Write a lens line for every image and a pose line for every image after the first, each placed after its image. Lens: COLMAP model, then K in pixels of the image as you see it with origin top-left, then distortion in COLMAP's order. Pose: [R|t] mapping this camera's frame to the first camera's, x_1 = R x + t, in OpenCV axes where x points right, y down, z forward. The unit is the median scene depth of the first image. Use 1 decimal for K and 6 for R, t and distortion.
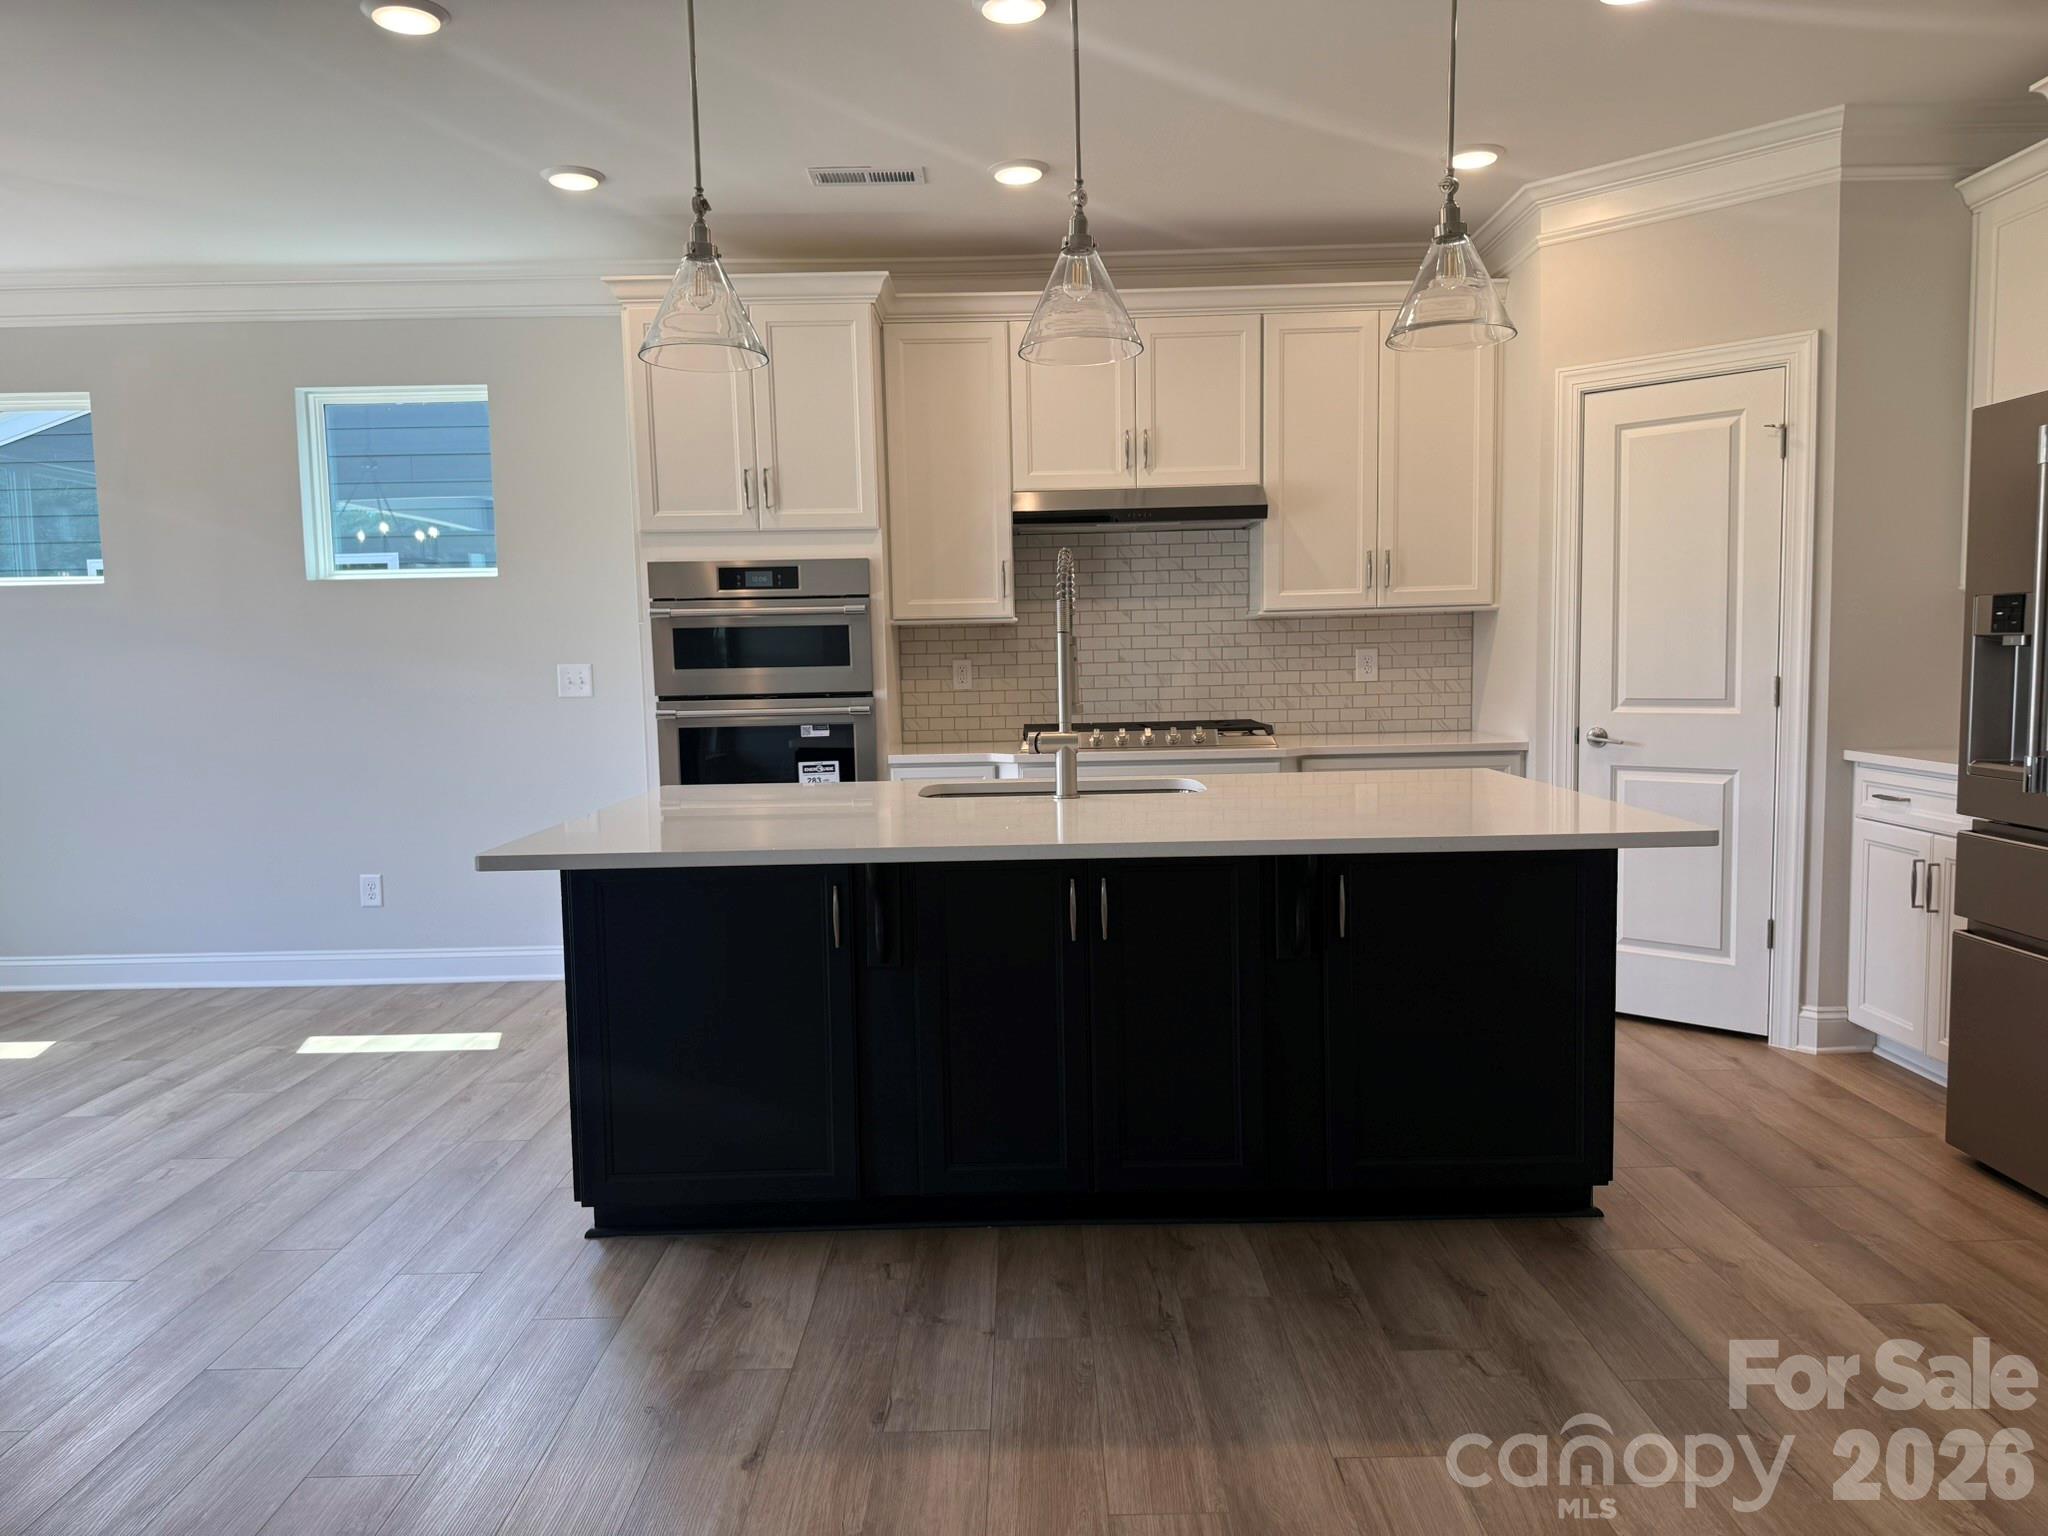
lens RADIAL K [[1438.6, 0, 1030.1], [0, 1438.6, 768.6], [0, 0, 1]] dist [0.040103, -0.045355]
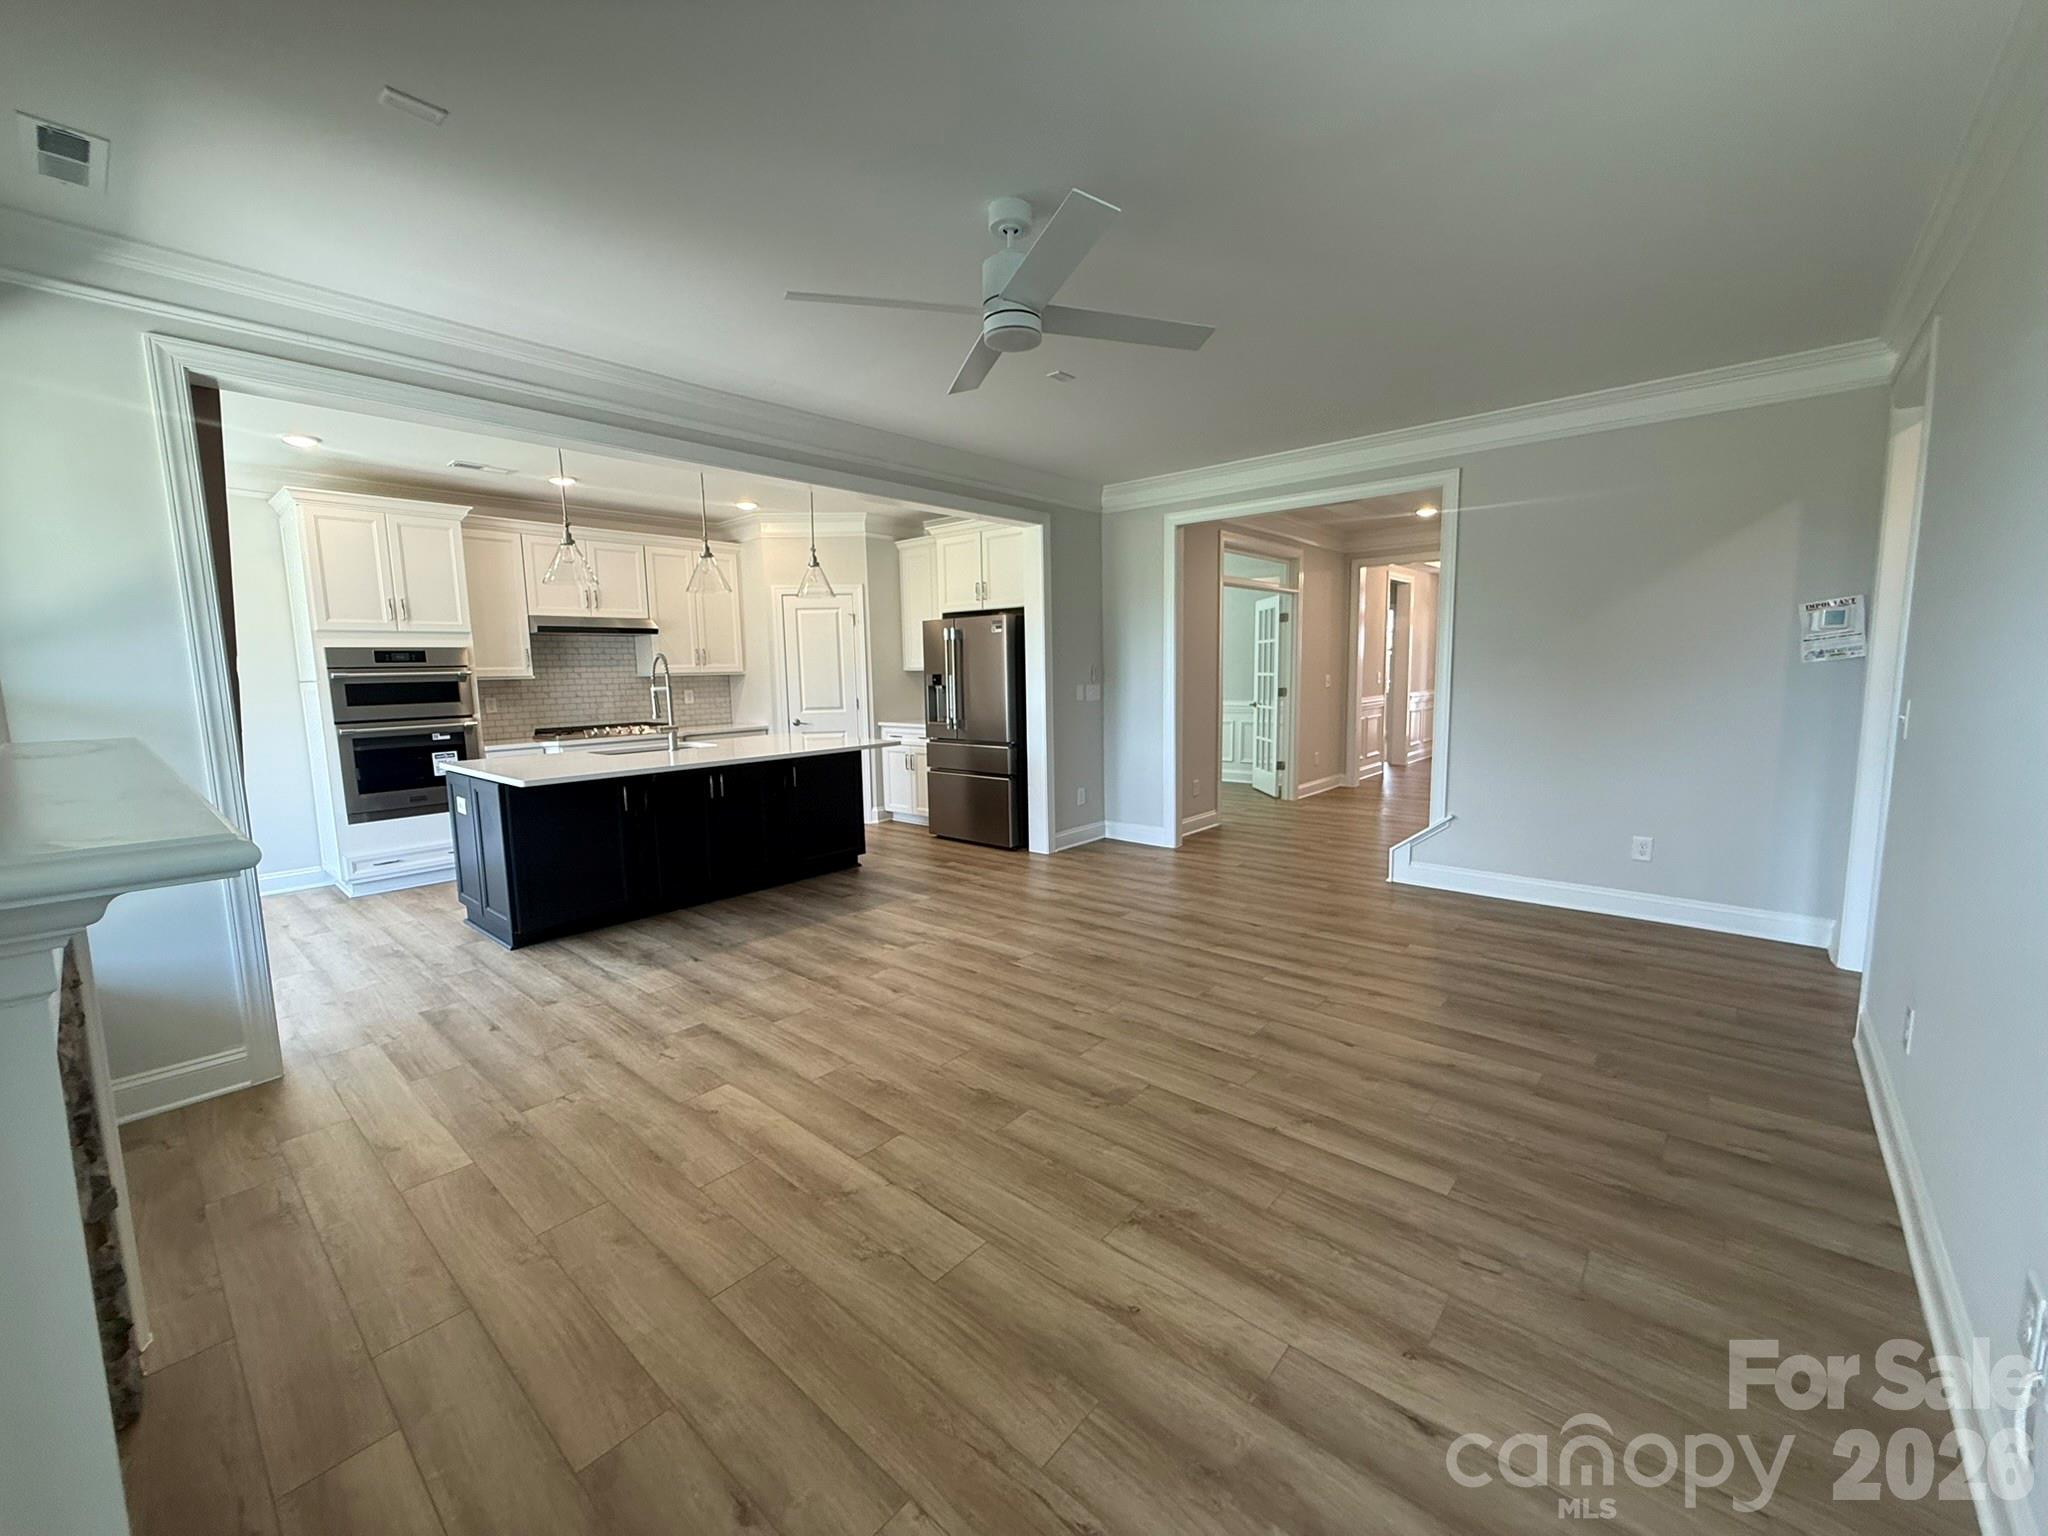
lens RADIAL K [[823.1, 0, 1017.0], [0, 823.1, 766.9], [0, 0, 1]] dist [0.002688, 0.000467]
pose [[0.659015, -0.082071, 0.747639, -0.477756], [0.067300, 0.996476, 0.050065, 0.011847], [-0.749113, 0.017322, 0.662216, -0.318961]]
